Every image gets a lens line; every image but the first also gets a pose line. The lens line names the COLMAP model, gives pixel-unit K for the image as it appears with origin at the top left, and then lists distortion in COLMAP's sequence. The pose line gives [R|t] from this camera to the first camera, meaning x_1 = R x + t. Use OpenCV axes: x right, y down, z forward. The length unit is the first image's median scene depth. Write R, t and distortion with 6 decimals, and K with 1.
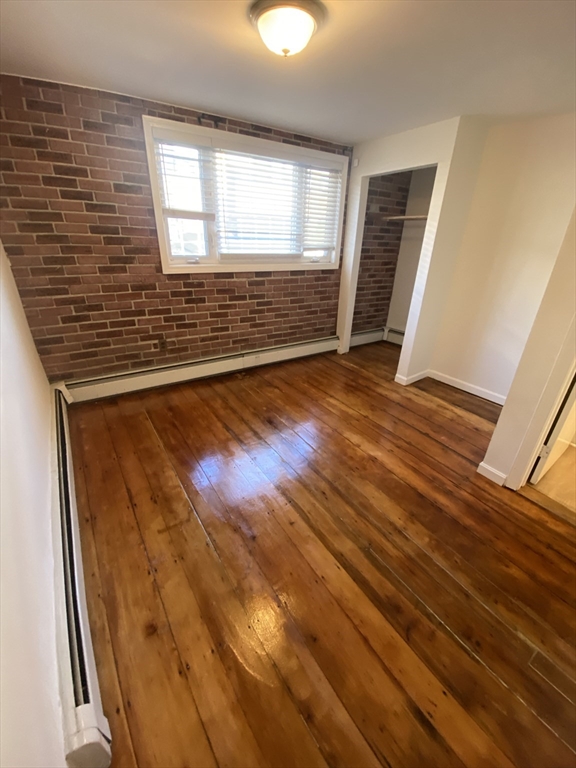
lens RADIAL K [[307.6, 0, 288.0], [0, 307.6, 384.0], [0, 0, 1]] dist [0.015202, -0.021535]
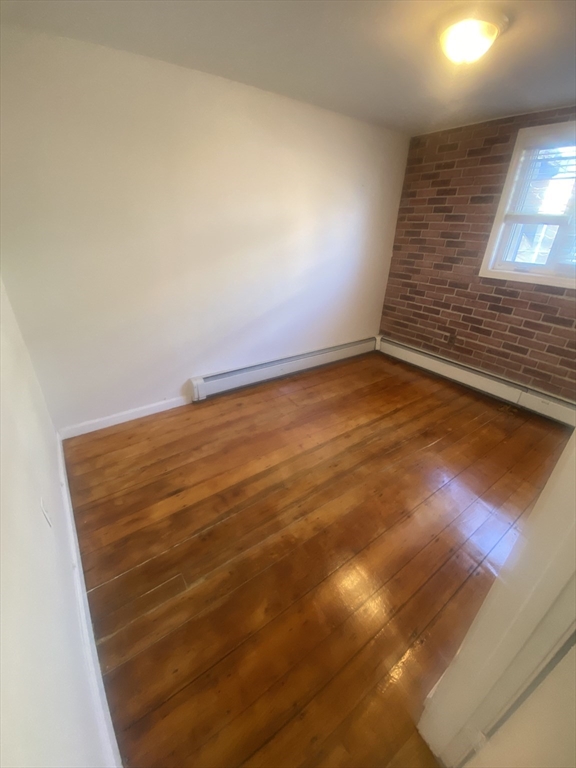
lens RADIAL K [[307.6, 0, 288.0], [0, 307.6, 384.0], [0, 0, 1]] dist [0.015202, -0.021535]
pose [[0.014957, 0.417183, -0.908699, 0.702798], [-0.450030, 0.814357, 0.366463, -0.150220], [0.892888, 0.403461, 0.199925, 0.357301]]
